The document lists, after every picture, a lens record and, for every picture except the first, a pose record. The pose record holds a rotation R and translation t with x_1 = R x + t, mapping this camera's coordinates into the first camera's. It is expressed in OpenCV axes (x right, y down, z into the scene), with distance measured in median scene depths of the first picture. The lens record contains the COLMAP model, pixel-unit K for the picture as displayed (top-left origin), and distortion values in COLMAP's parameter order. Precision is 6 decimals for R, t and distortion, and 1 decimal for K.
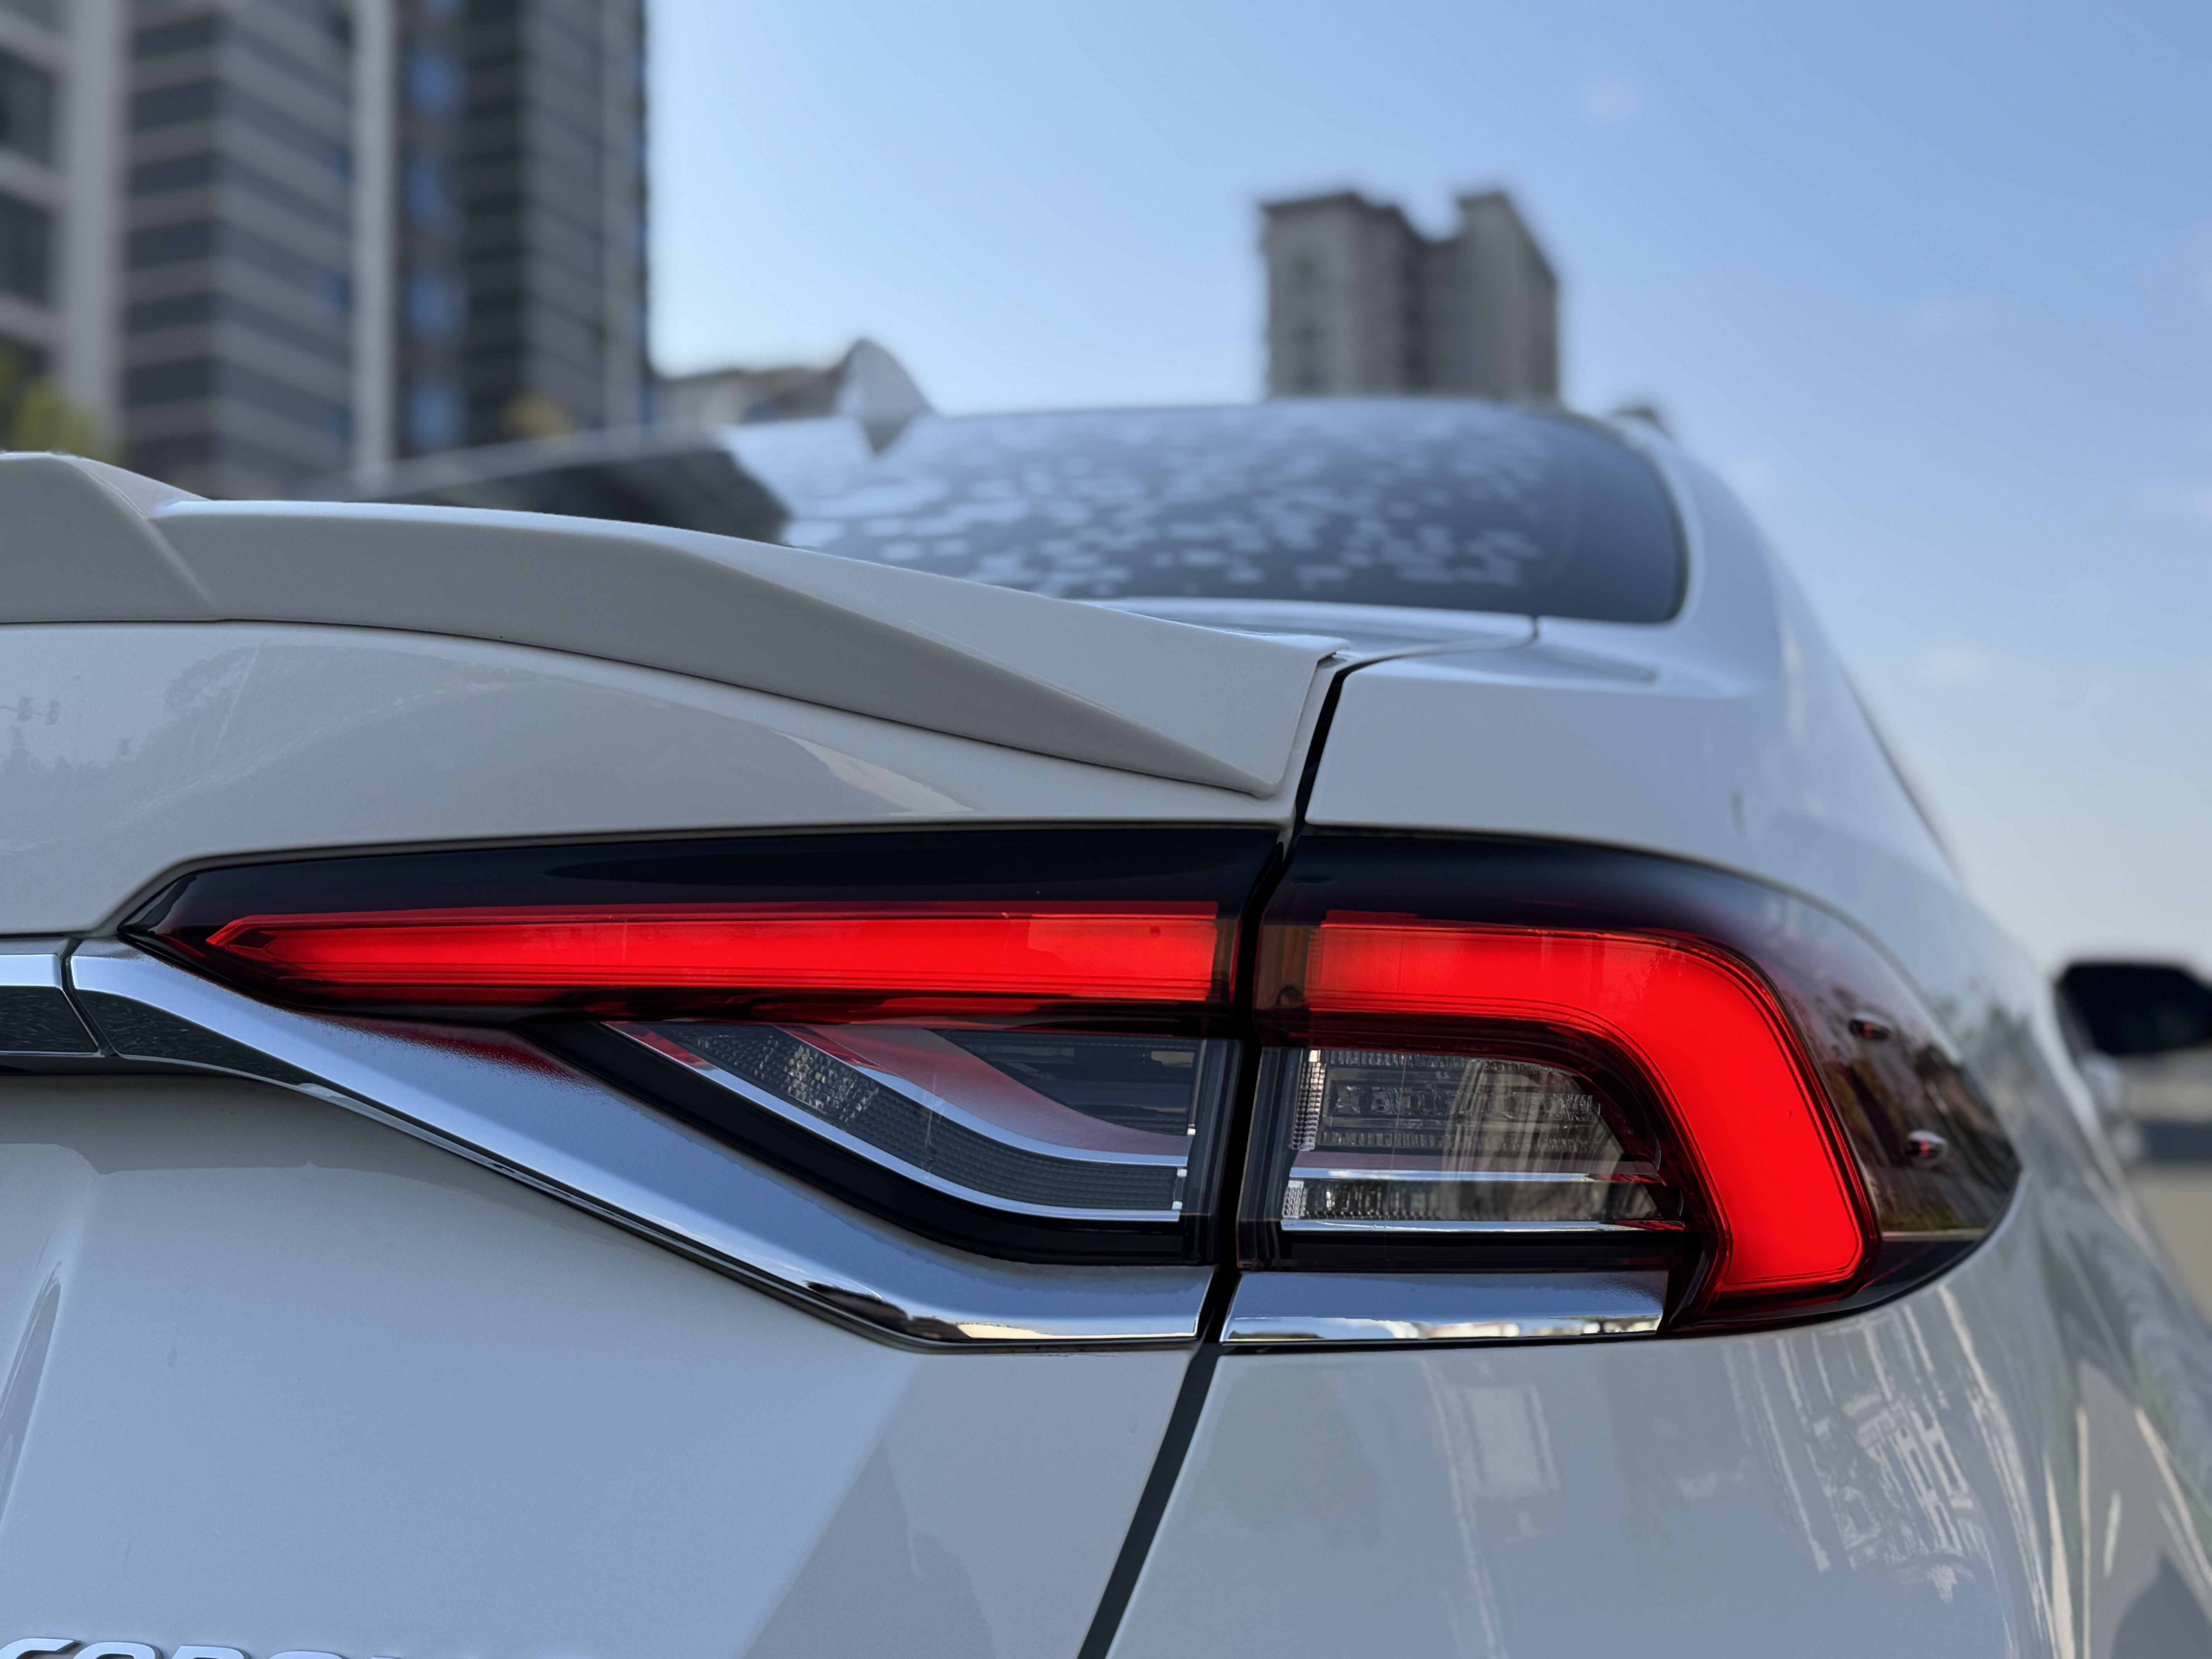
lens RADIAL K [[2530.0, 0, 1100.0], [0, 2530.0, 832.9], [0, 0, 1]] dist [0.040471, 0.000000]
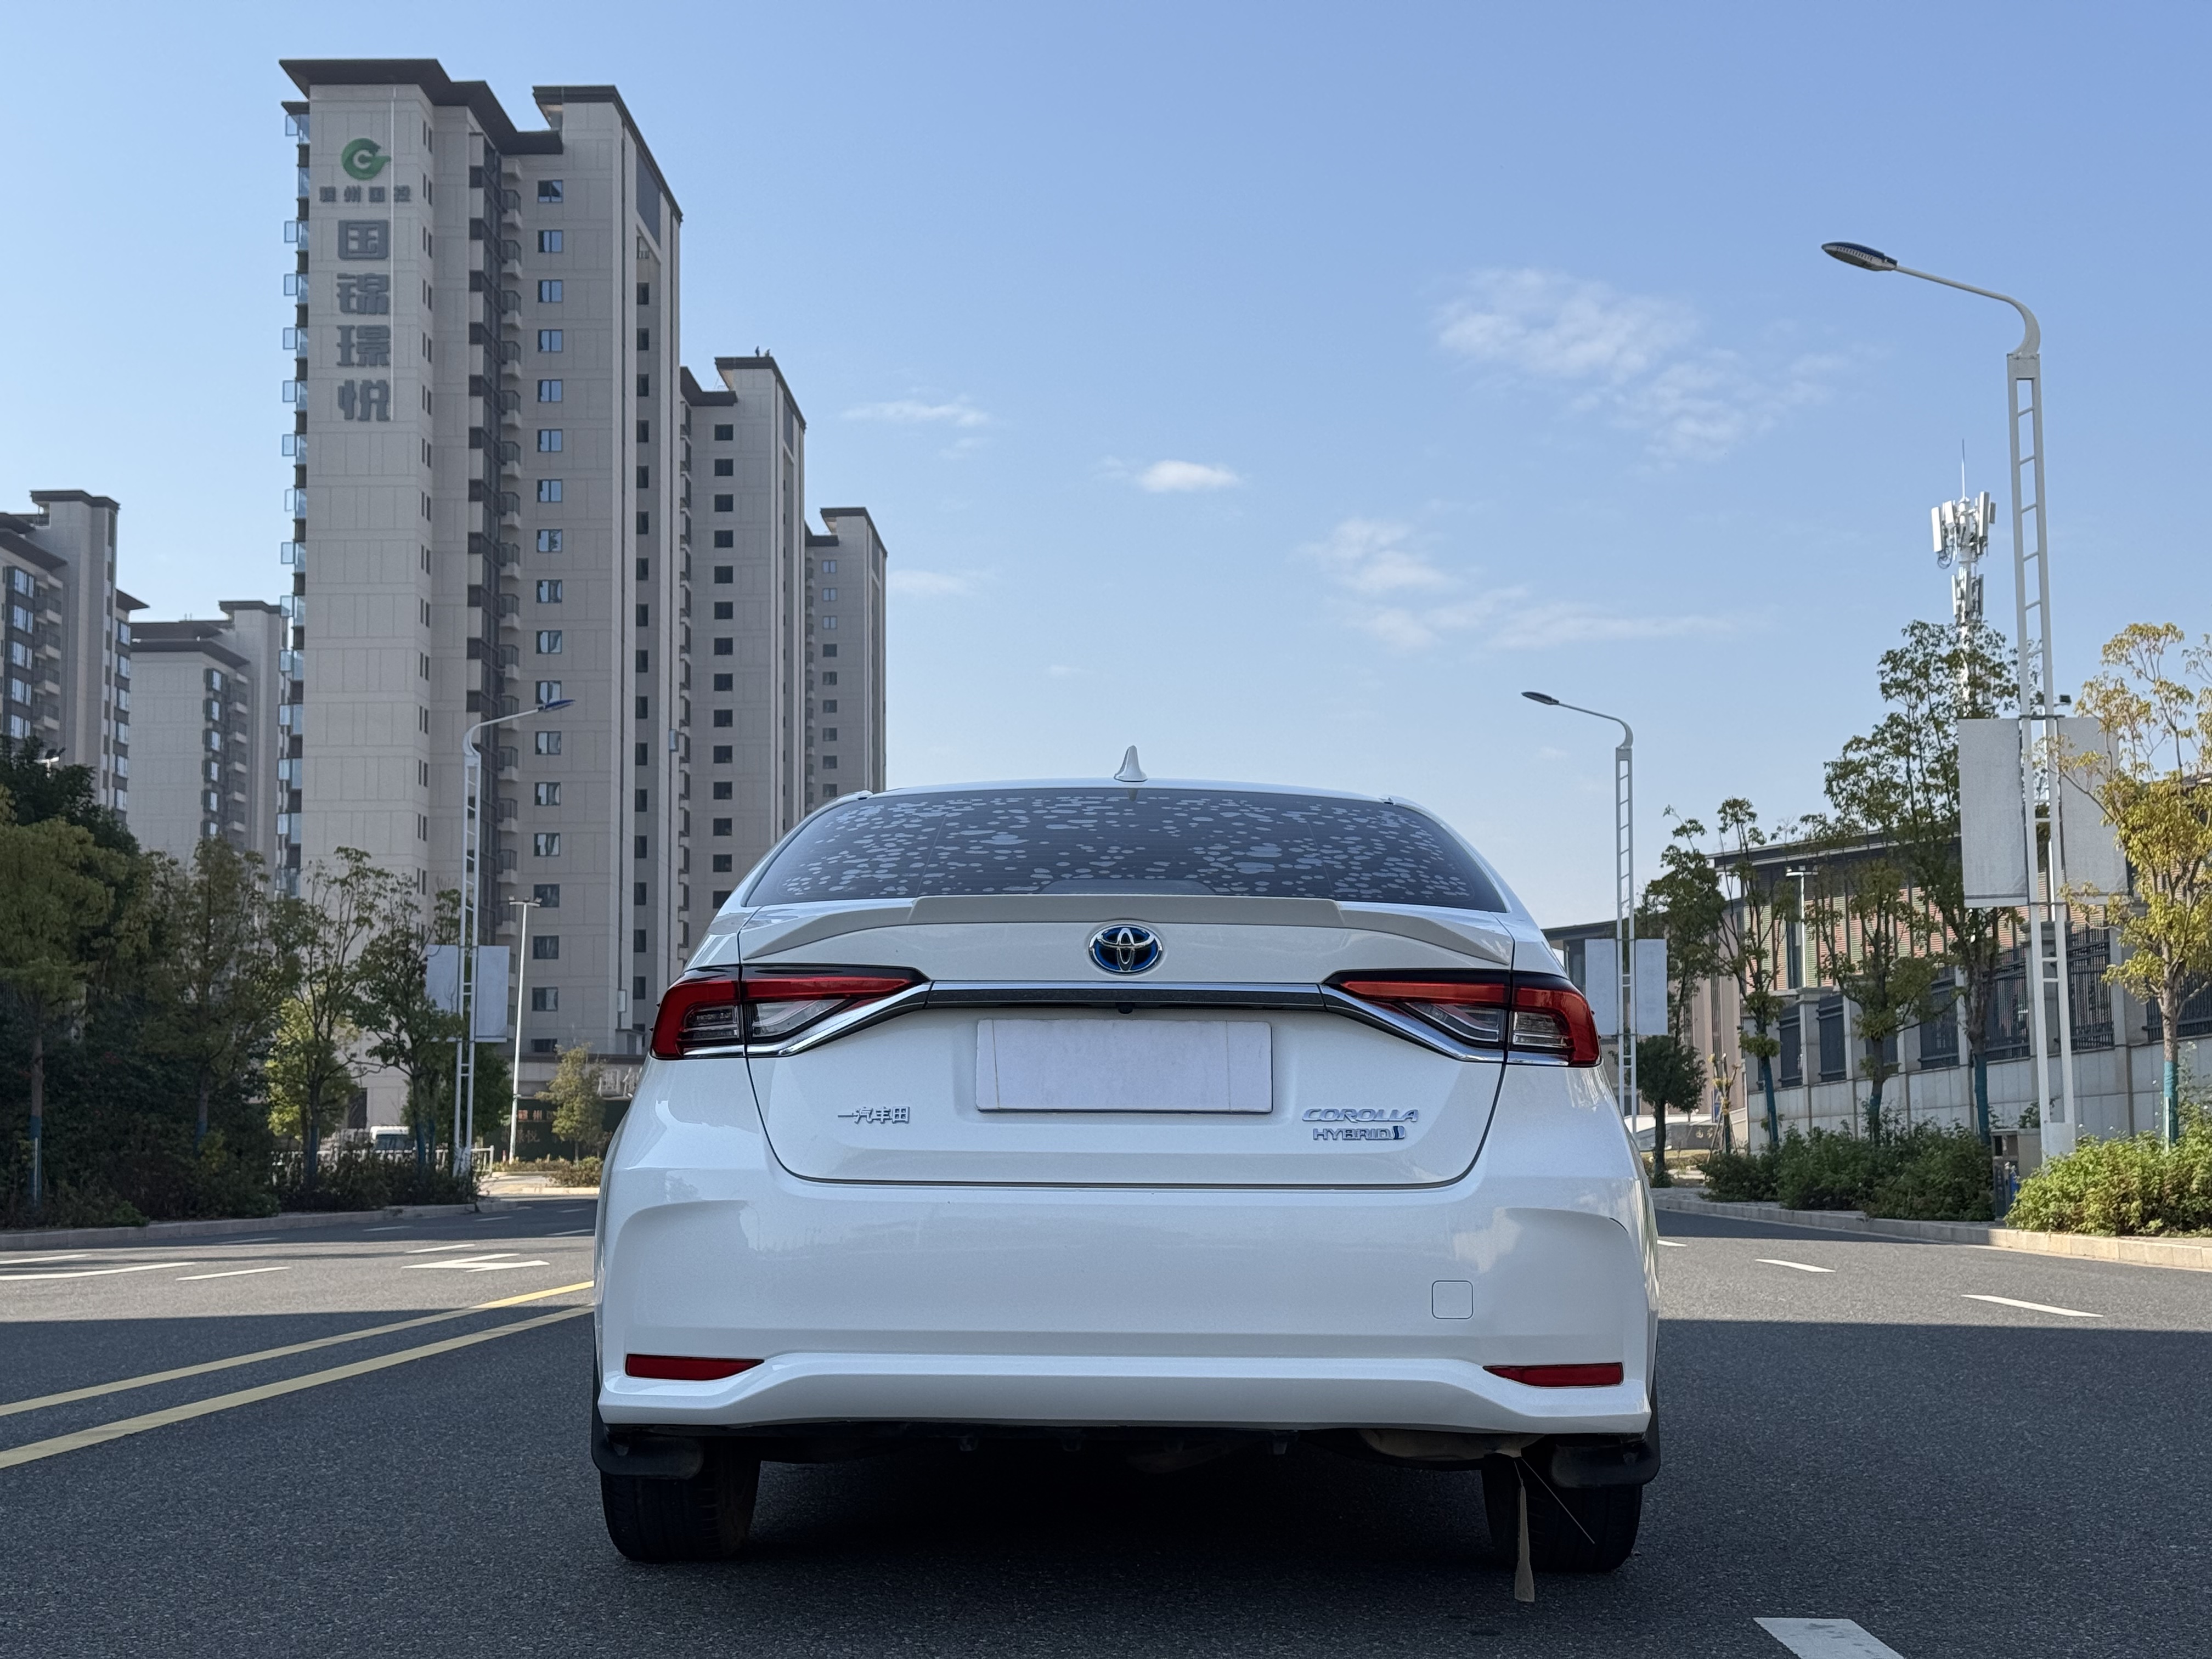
lens RADIAL K [[3146.0, 0, 1103.0], [0, 3146.0, 829.6], [0, 0, 1]] dist [0.137973, 0.000000]
pose [[0.946716, 0.047817, 0.318499, -2.924187], [-0.042726, 0.998823, -0.022955, -0.113292], [-0.319222, 0.008124, 0.947645, -5.135802]]
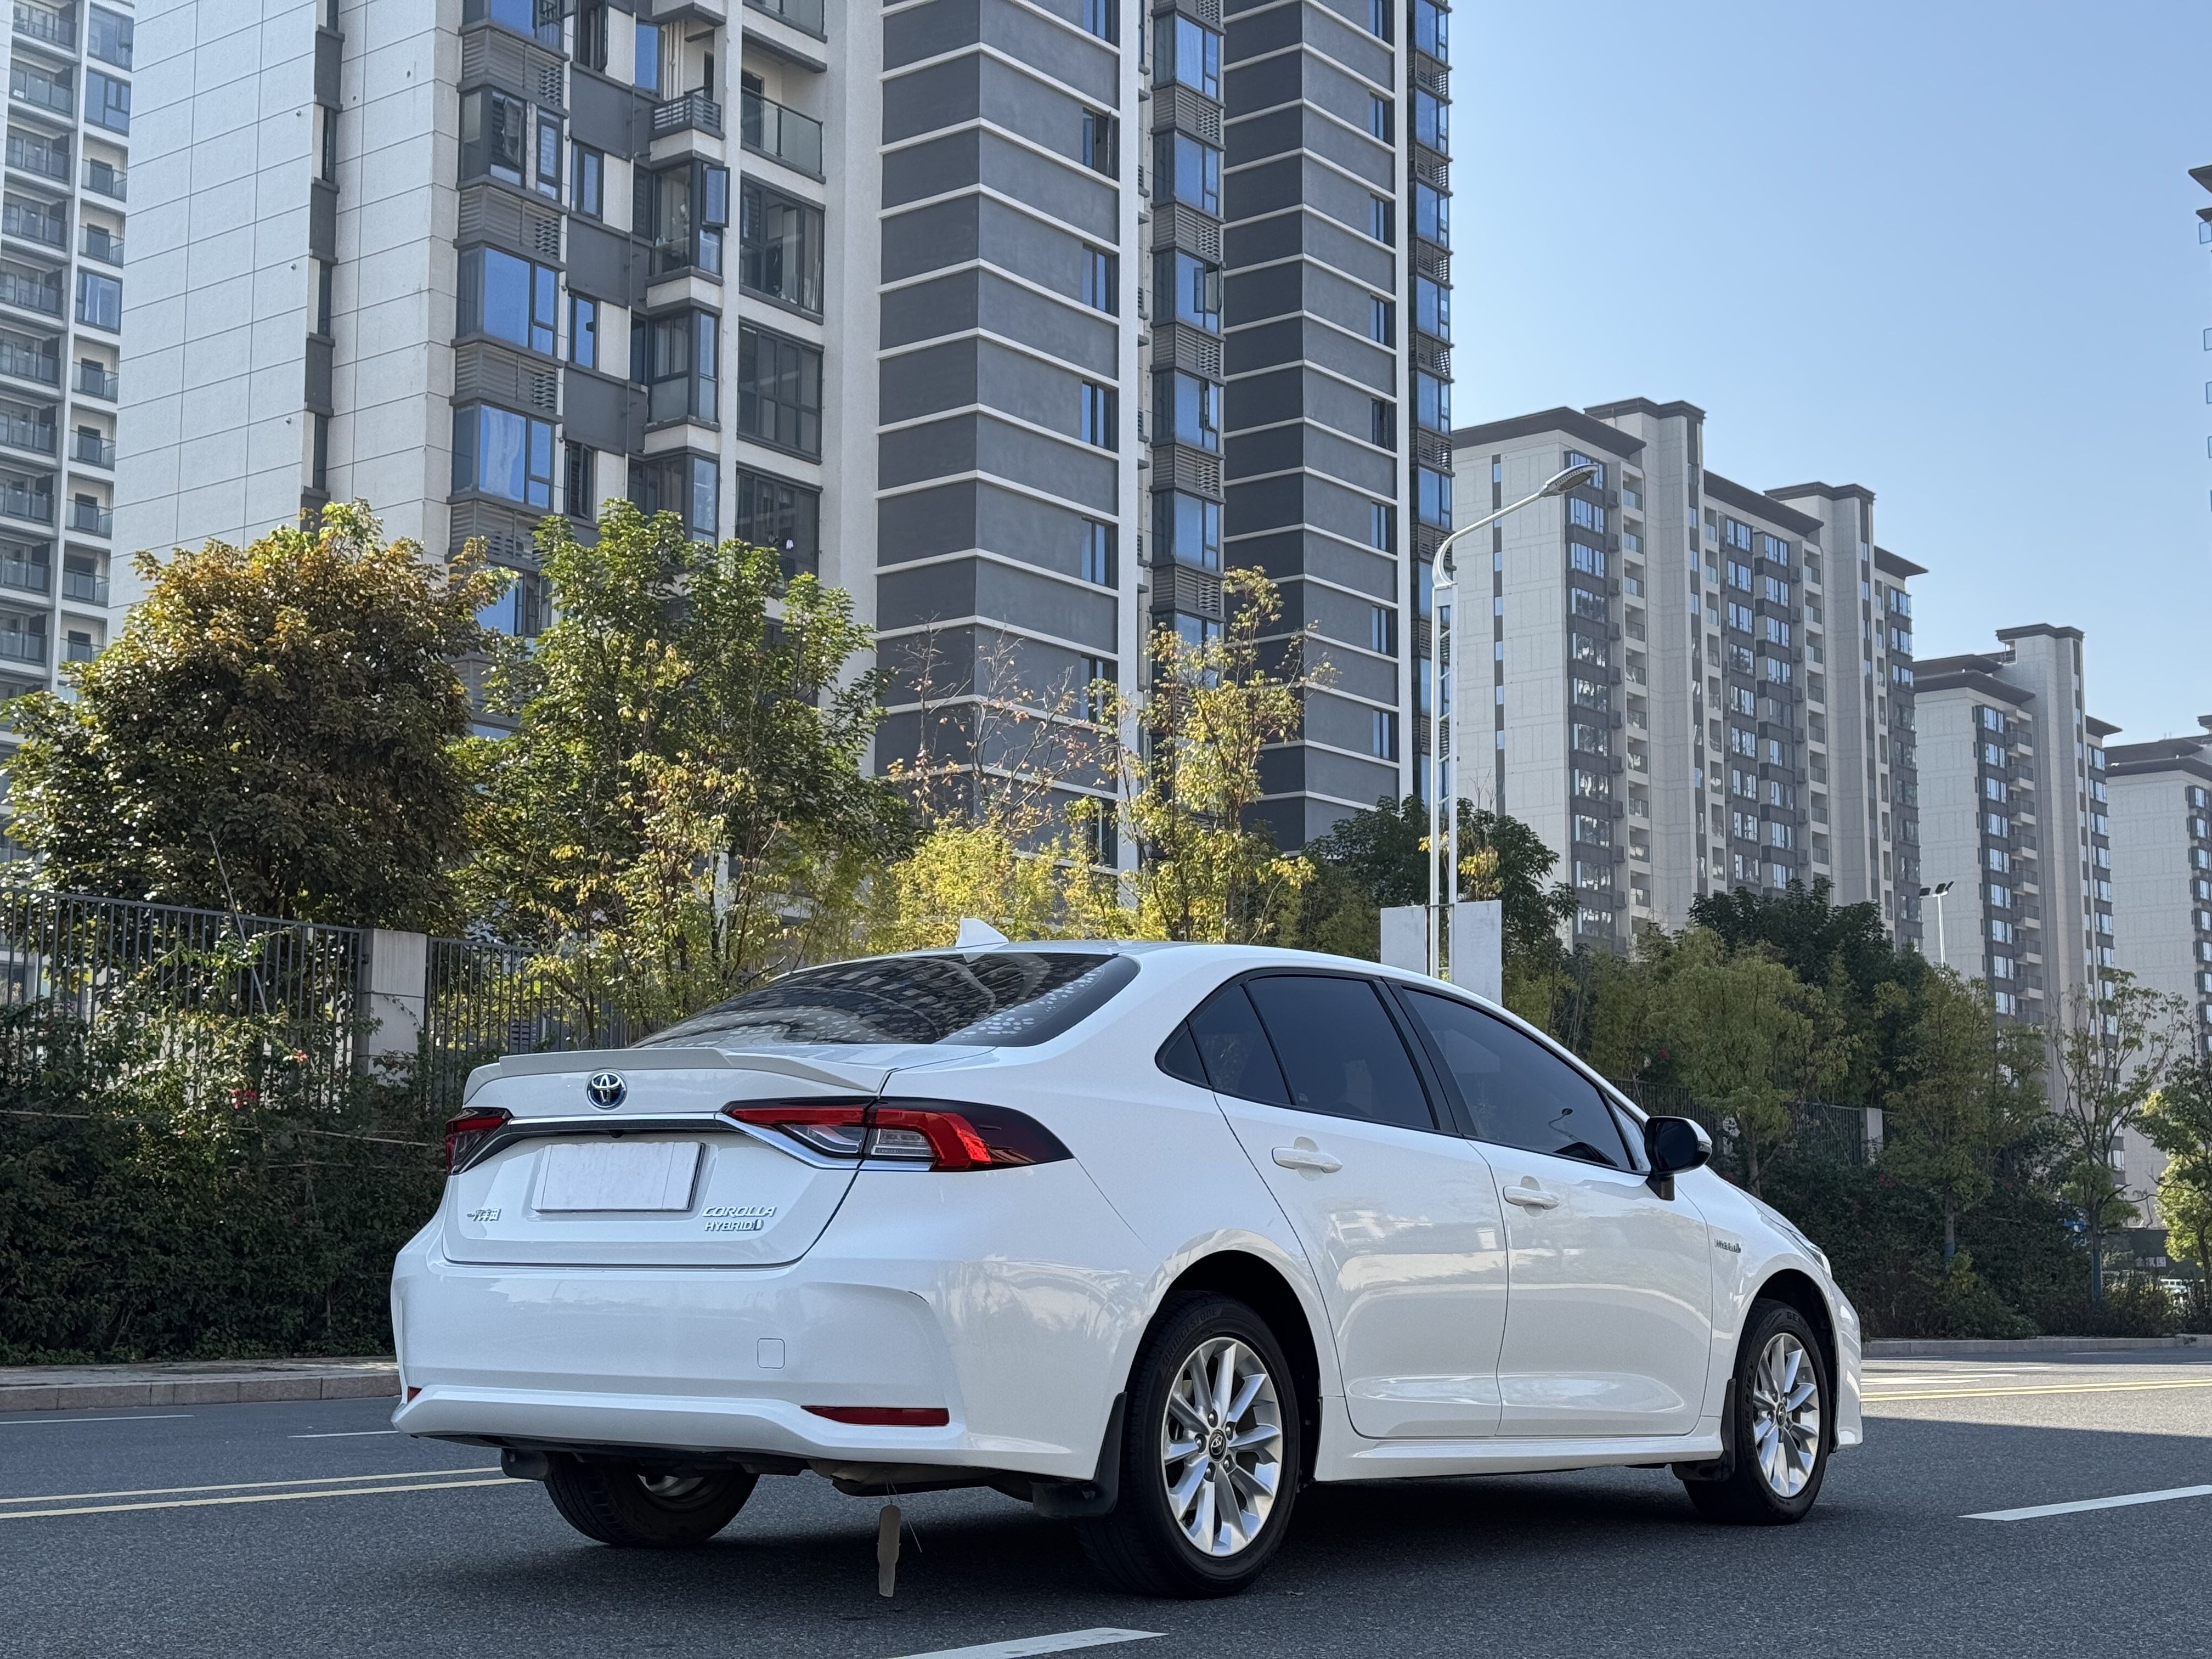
lens RADIAL K [[3146.0, 0, 1092.0], [0, 3146.0, 833.2], [0, 0, 1]] dist [0.137973, 0.000000]
pose [[0.953452, -0.021003, -0.300813, 3.245343], [0.006567, 0.998781, -0.048923, -0.297832], [0.301474, 0.044670, 0.952428, -7.070503]]
